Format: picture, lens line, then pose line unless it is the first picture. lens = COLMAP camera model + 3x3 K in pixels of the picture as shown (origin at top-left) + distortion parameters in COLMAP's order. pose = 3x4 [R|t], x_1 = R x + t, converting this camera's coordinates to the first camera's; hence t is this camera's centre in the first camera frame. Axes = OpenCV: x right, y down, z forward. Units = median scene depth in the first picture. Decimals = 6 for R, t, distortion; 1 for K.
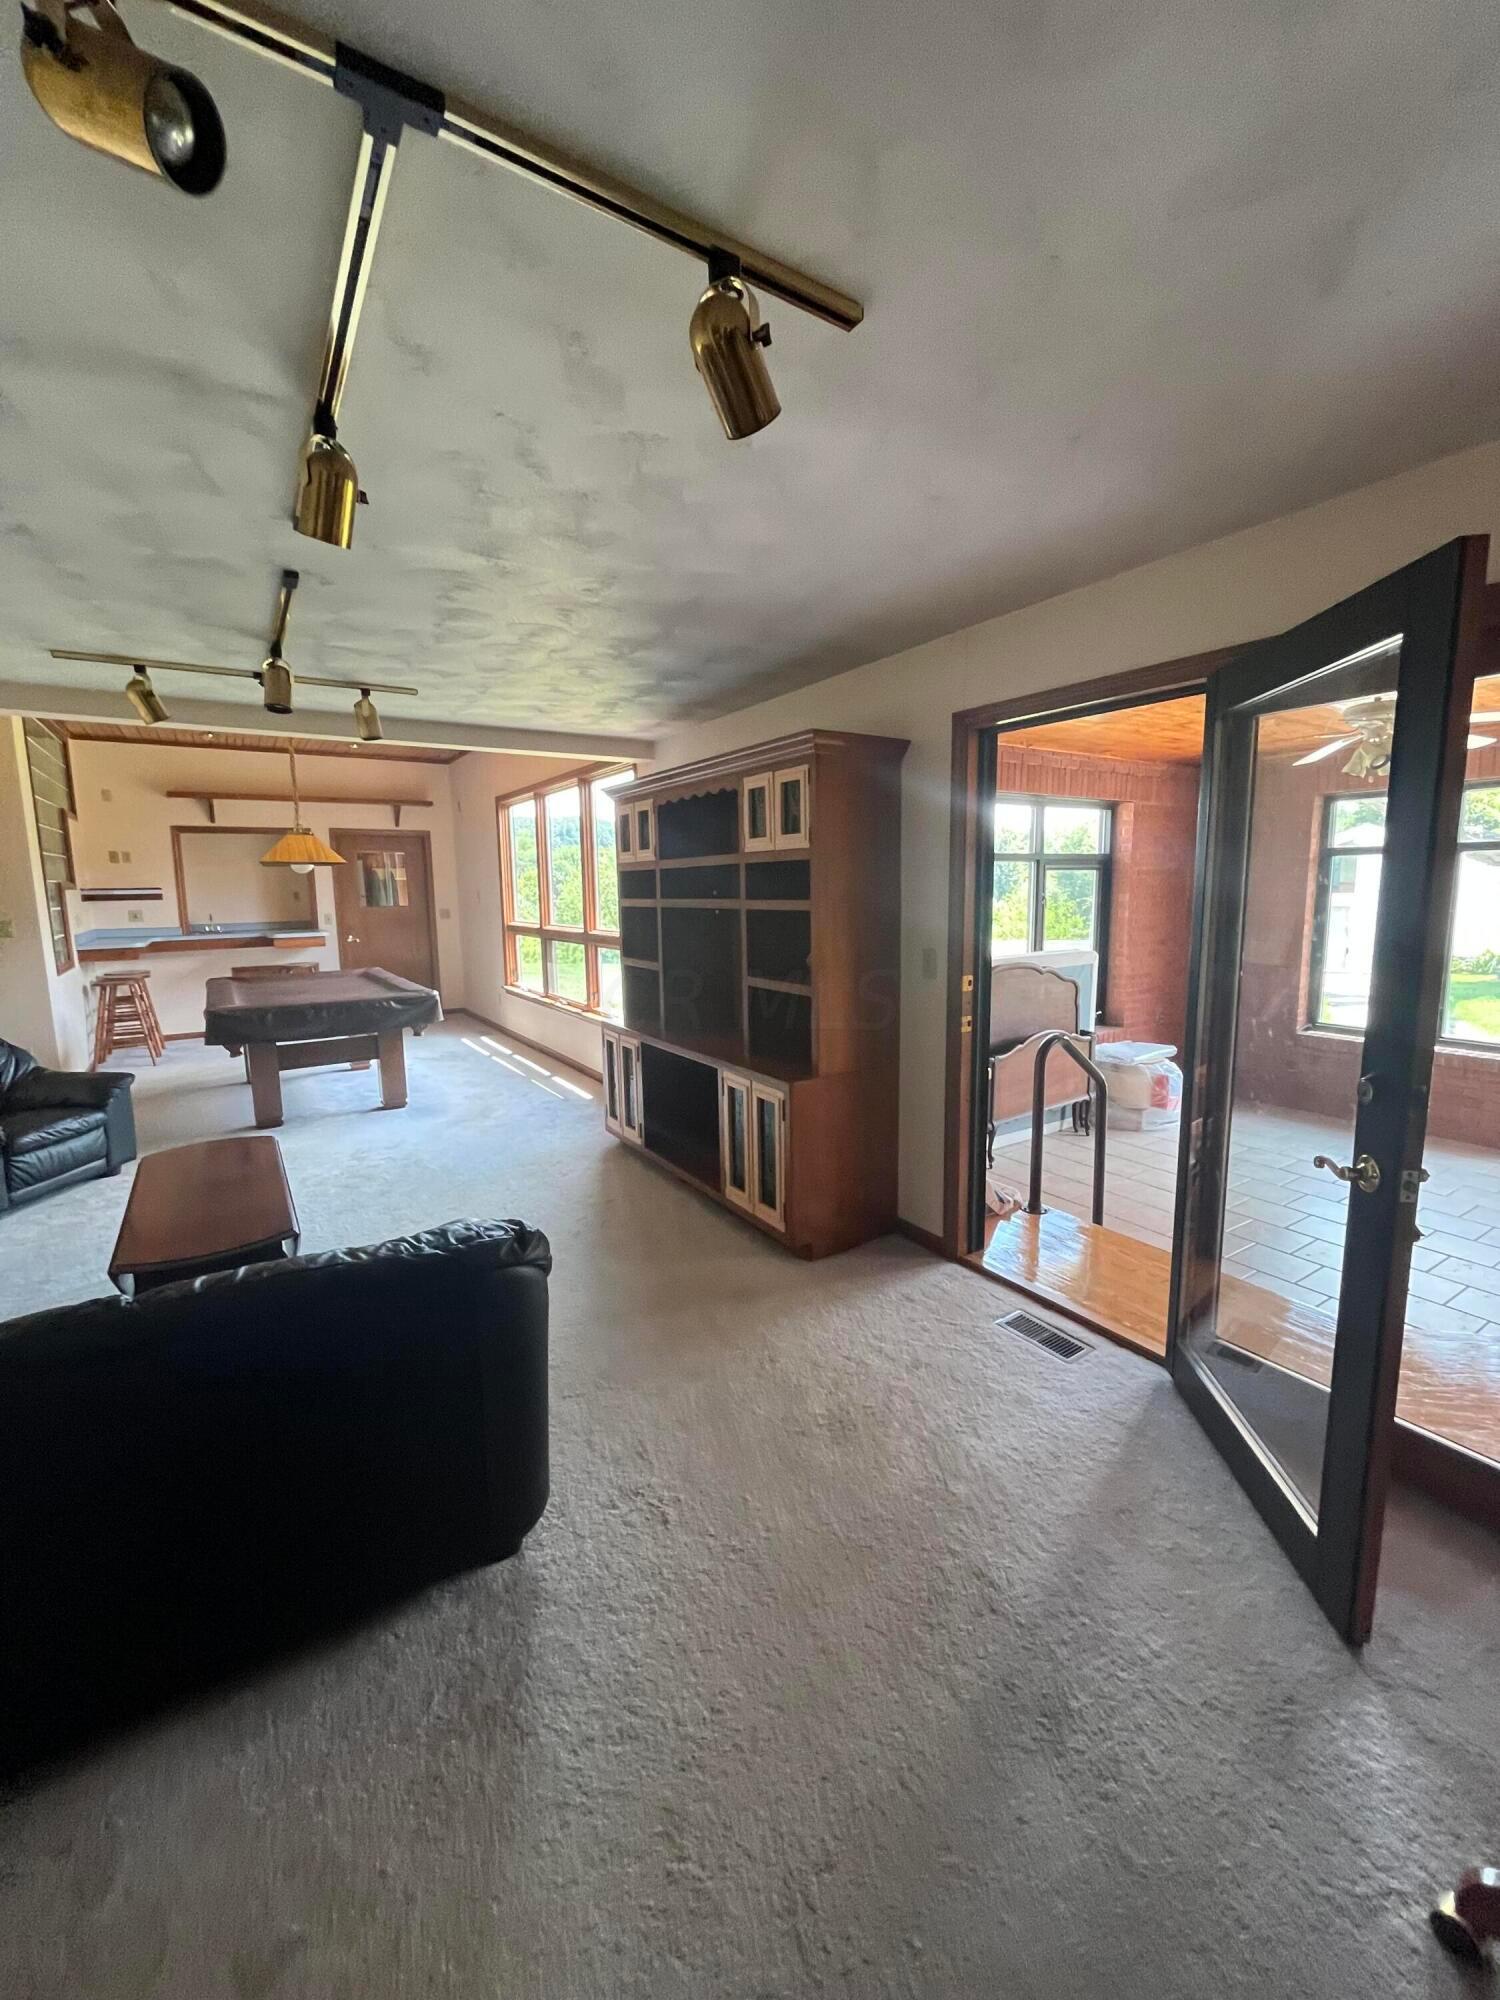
lens RADIAL K [[803.9, 0, 751.1], [0, 803.9, 995.8], [0, 0, 1]] dist [-0.004965, 0.001422]
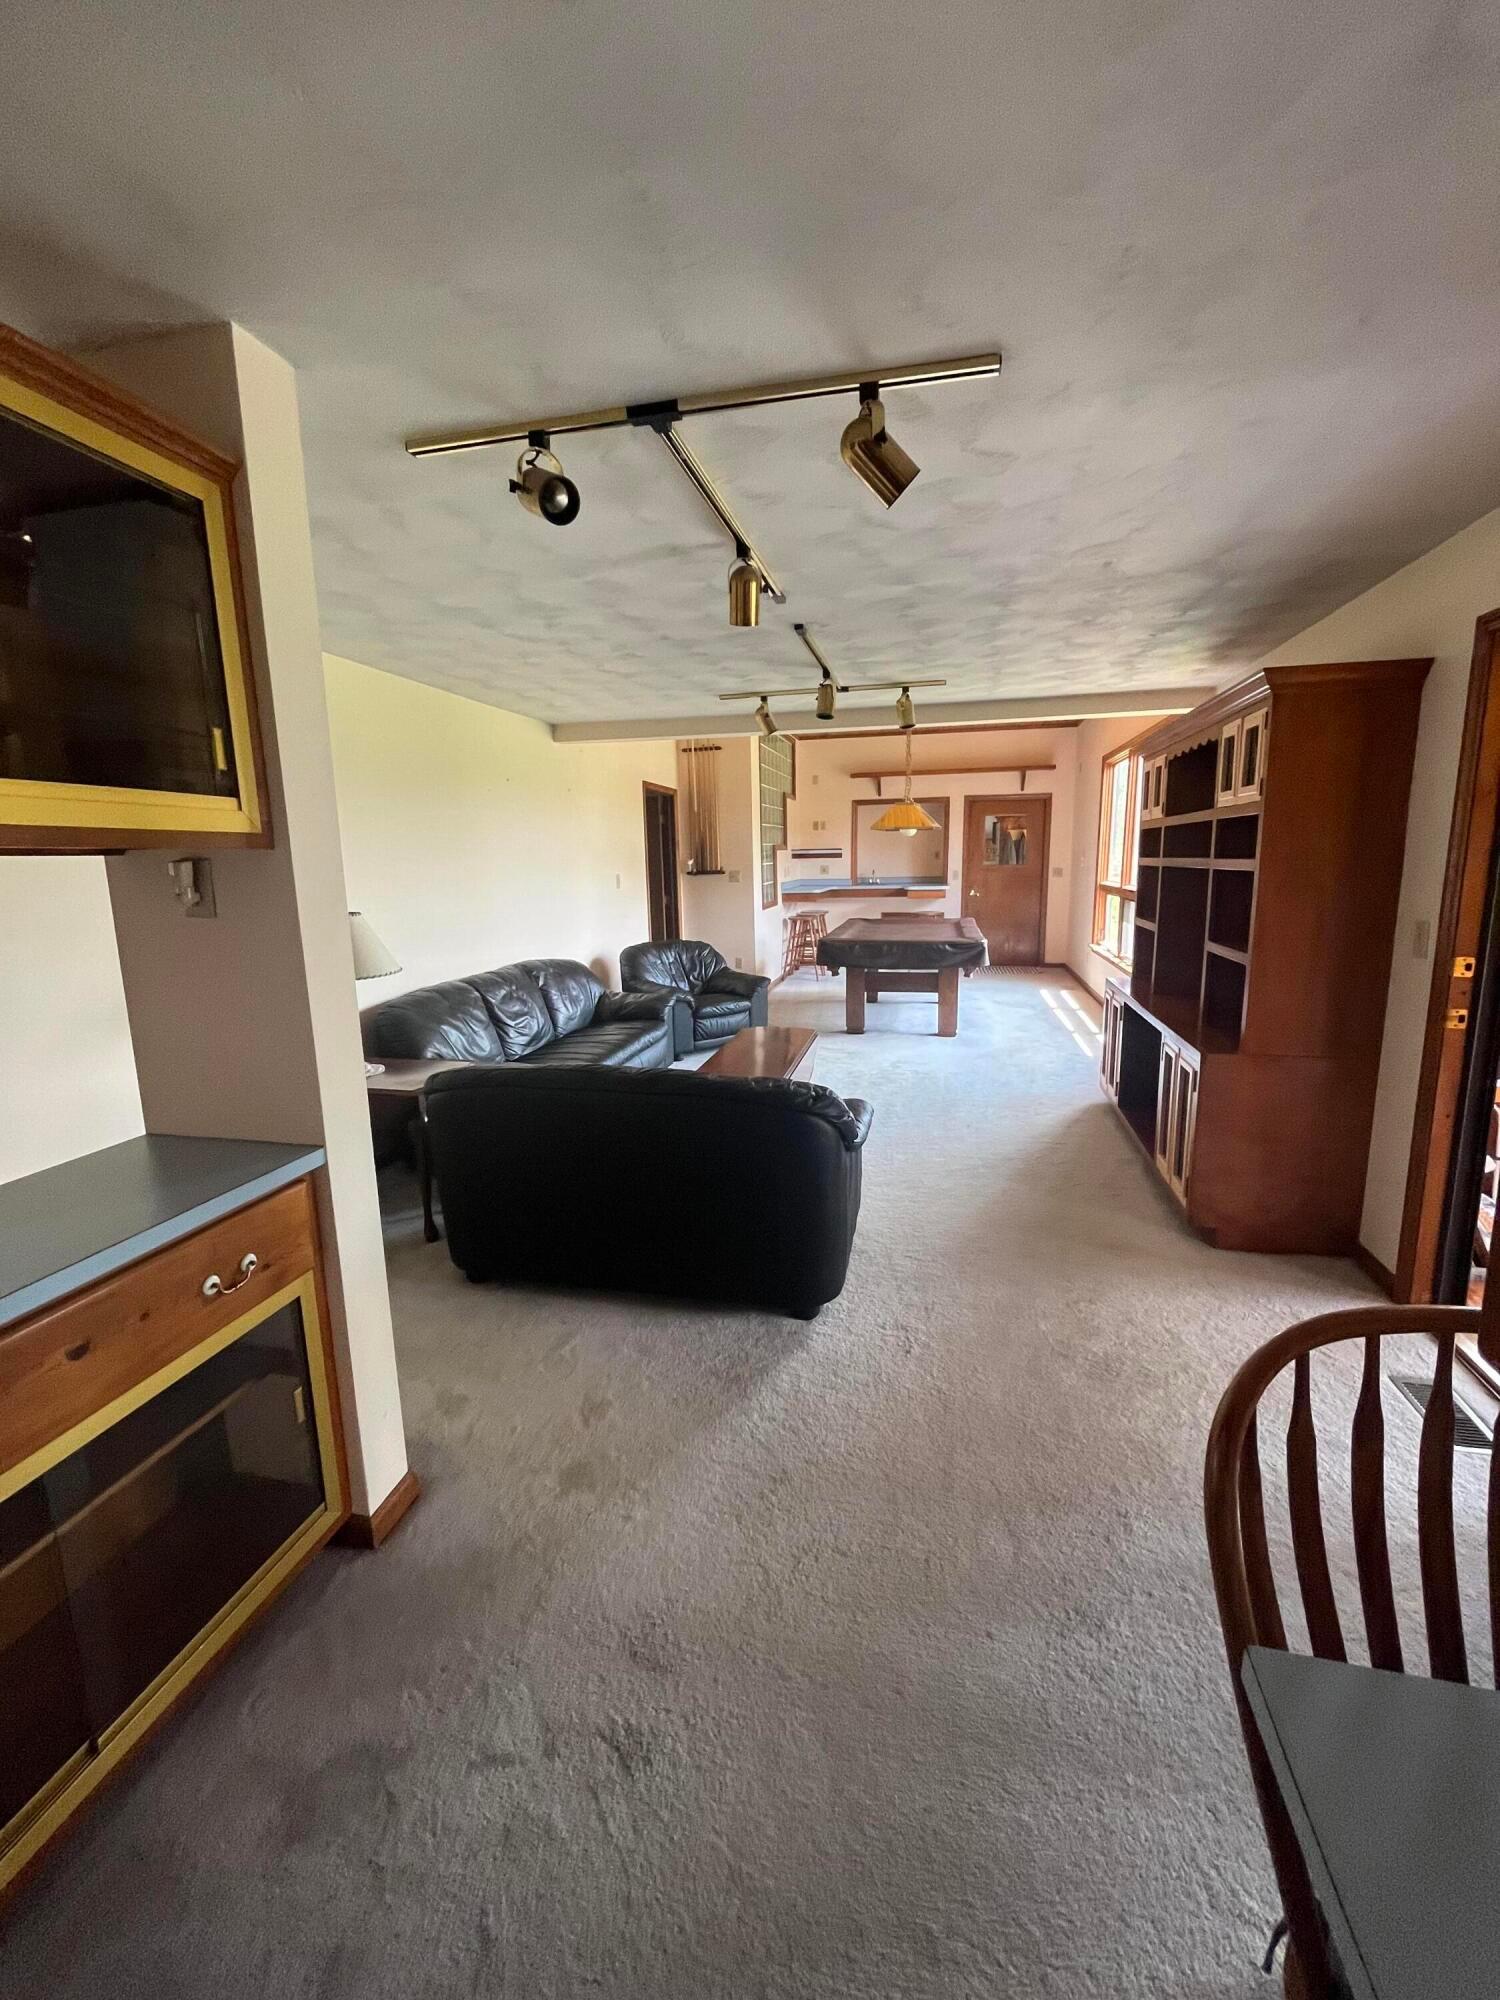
lens RADIAL K [[803.9, 0, 761.3], [0, 803.9, 996.3], [0, 0, 1]] dist [-0.004965, 0.001422]
pose [[0.694425, 0.125196, -0.708590, 0.258597], [-0.089744, 0.992128, 0.087343, 0.004294], [0.713946, 0.002939, 0.700194, -0.024826]]
